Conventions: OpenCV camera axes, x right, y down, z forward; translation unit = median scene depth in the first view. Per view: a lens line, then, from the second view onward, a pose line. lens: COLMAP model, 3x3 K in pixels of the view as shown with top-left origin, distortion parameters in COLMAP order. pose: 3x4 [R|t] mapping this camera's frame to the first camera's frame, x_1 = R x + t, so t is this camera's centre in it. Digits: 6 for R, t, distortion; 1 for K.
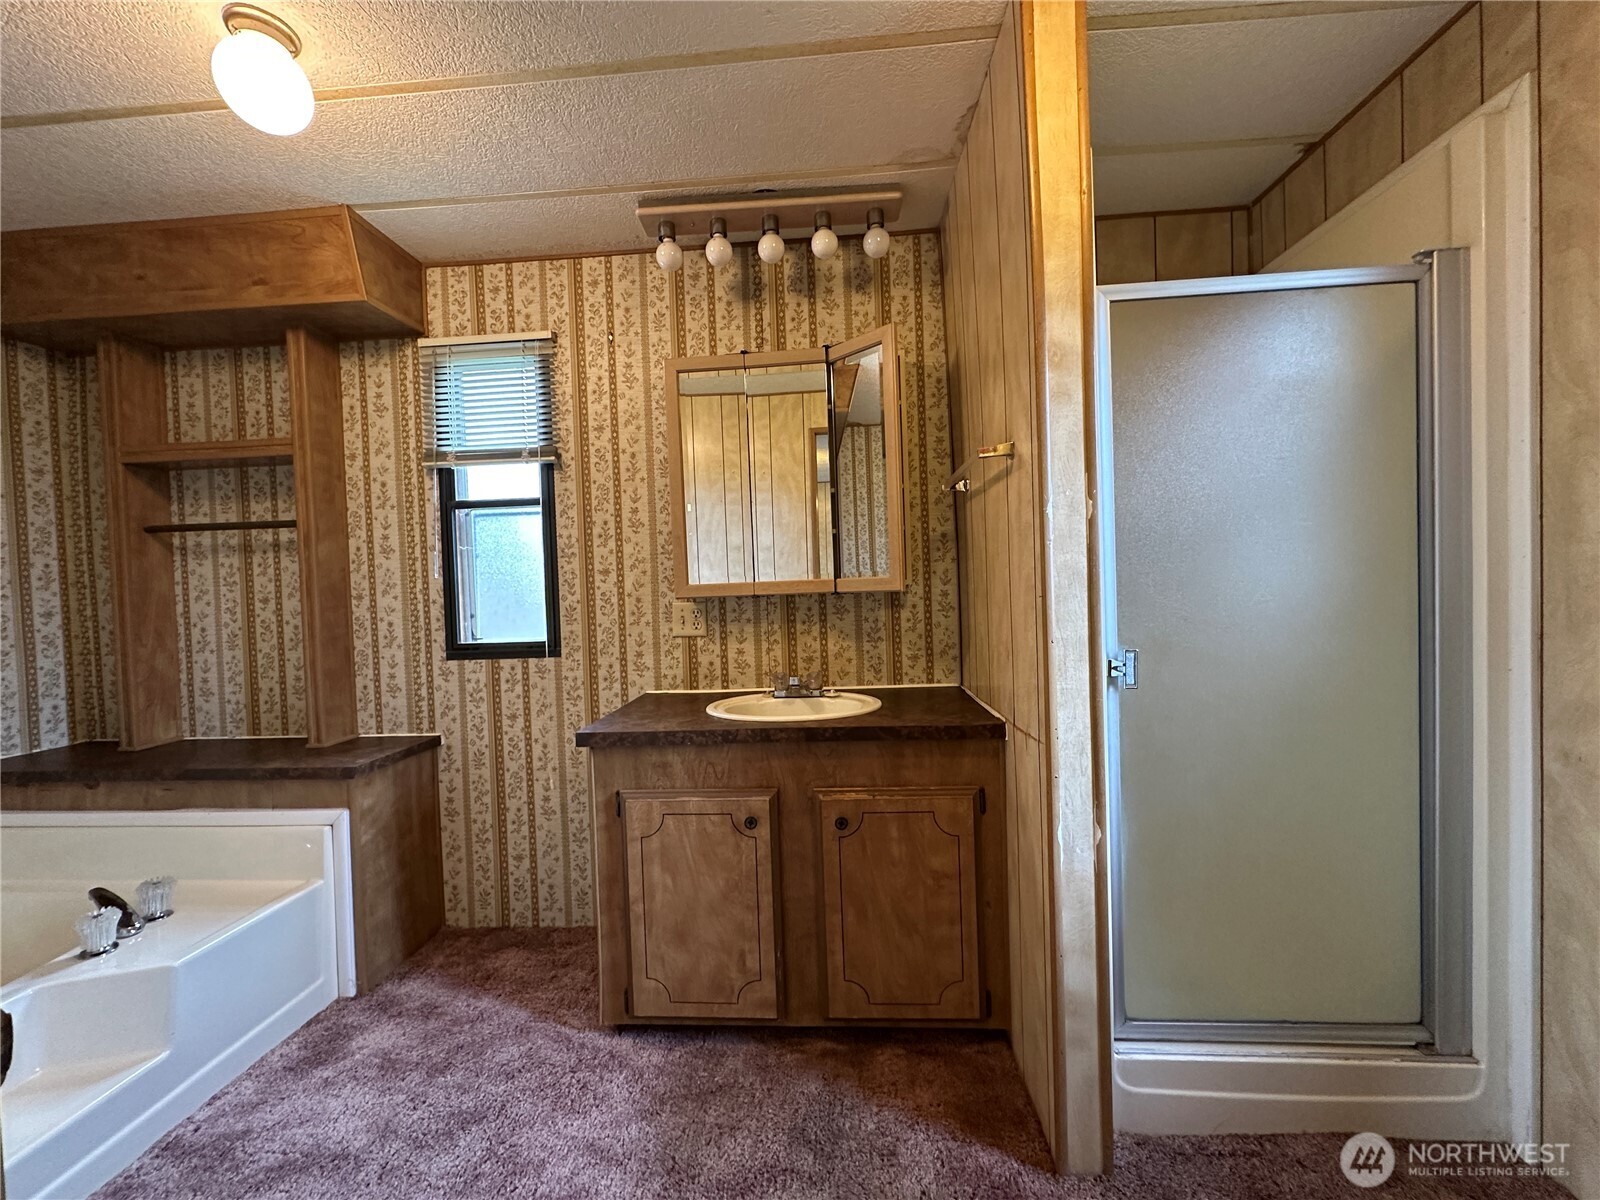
lens RADIAL K [[640.1, 0, 799.4], [0, 640.1, 590.9], [0, 0, 1]] dist [0.001914, 0.000450]
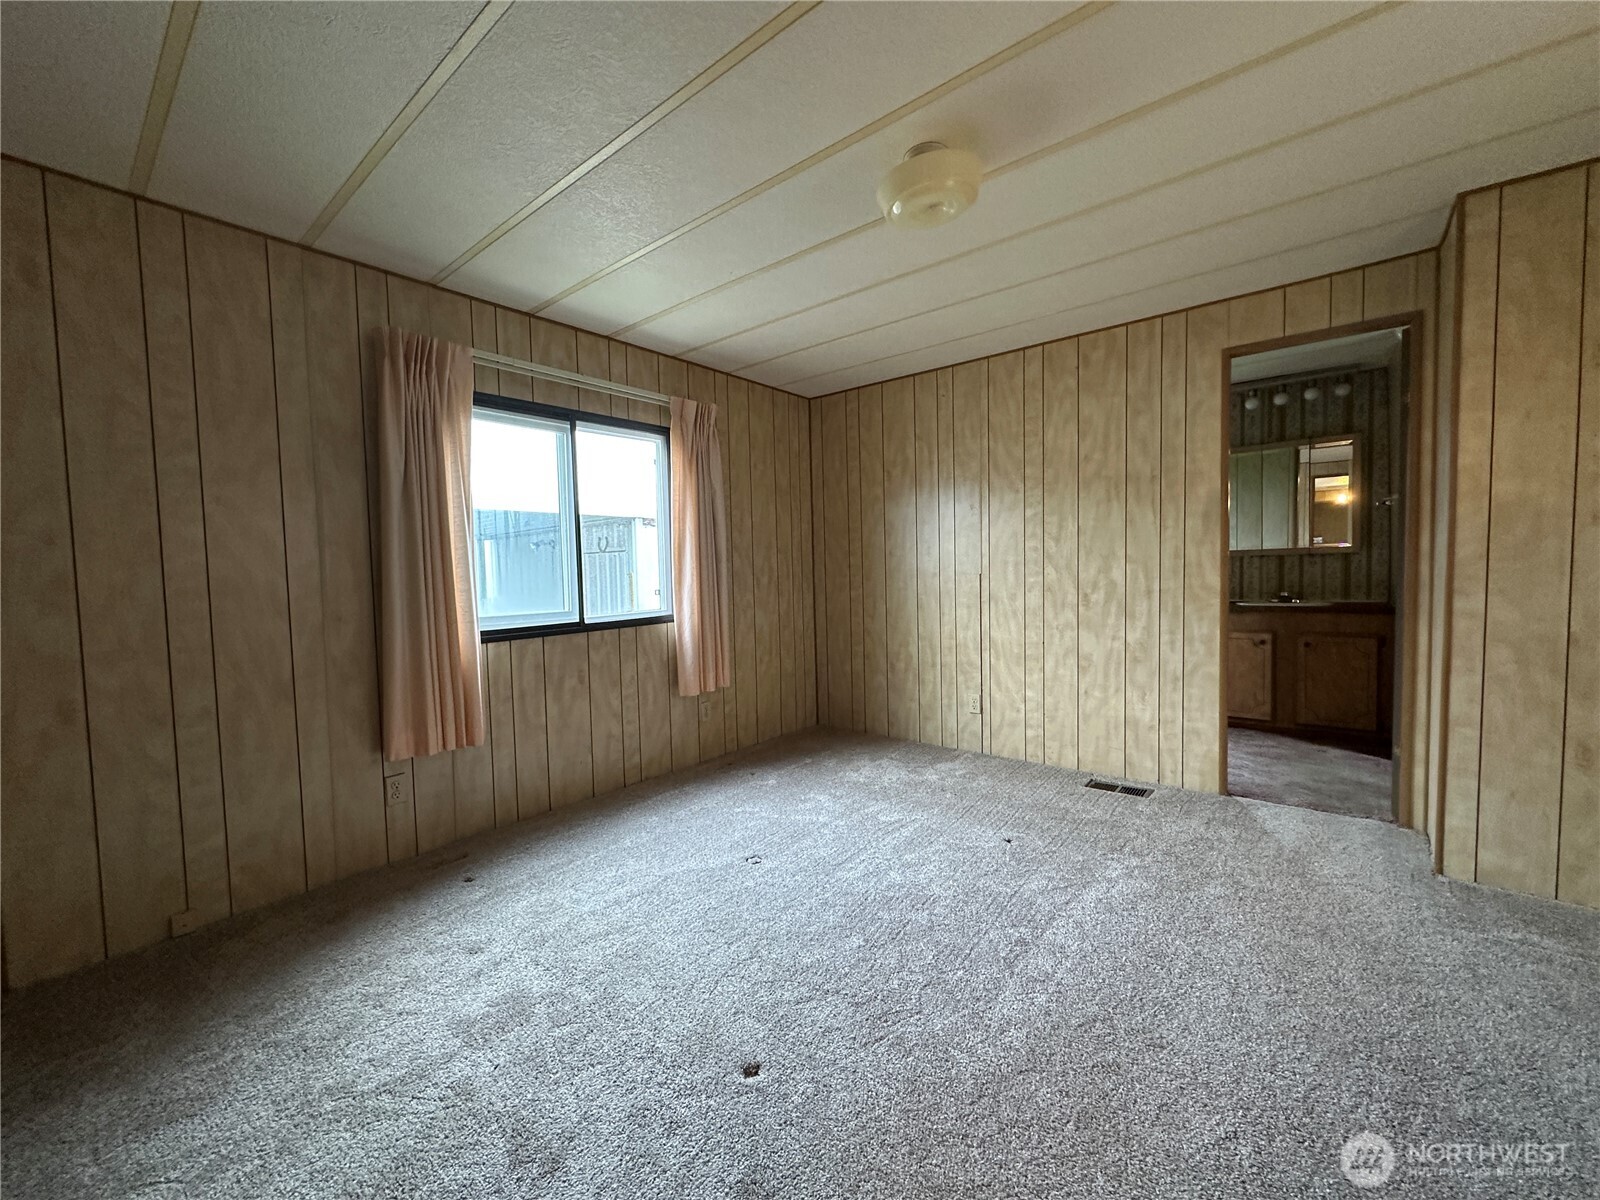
lens RADIAL K [[640.1, 0, 810.0], [0, 640.1, 597.1], [0, 0, 1]] dist [0.001914, 0.000450]
pose [[0.819255, 0.040142, -0.572022, -0.074434], [-0.009493, 0.998360, 0.056464, 0.039219], [0.573351, -0.040828, 0.818292, -1.598107]]
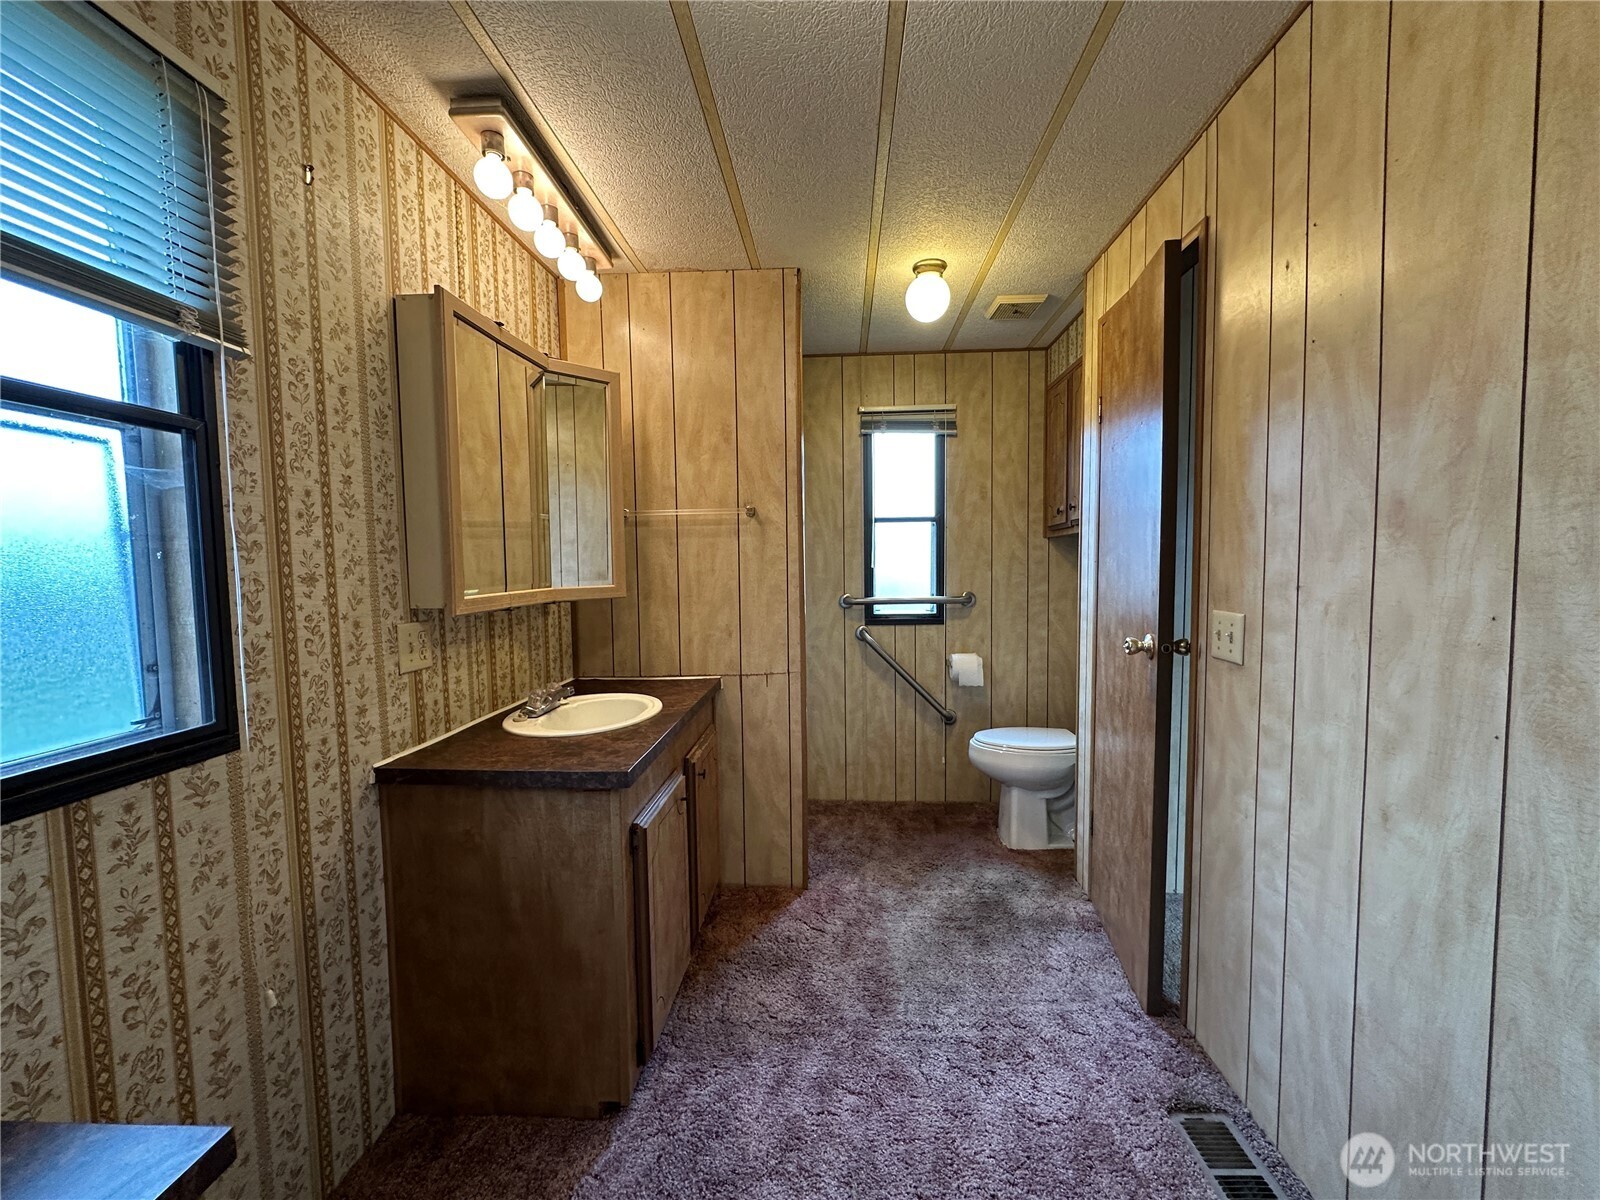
lens RADIAL K [[640.1, 0, 803.5], [0, 640.1, 603.6], [0, 0, 1]] dist [0.001914, 0.000450]
pose [[-0.012042, -0.030656, 0.999457, -0.883935], [0.039233, 0.998746, 0.031106, -0.008595], [-0.999158, 0.039586, -0.010824, 0.569431]]
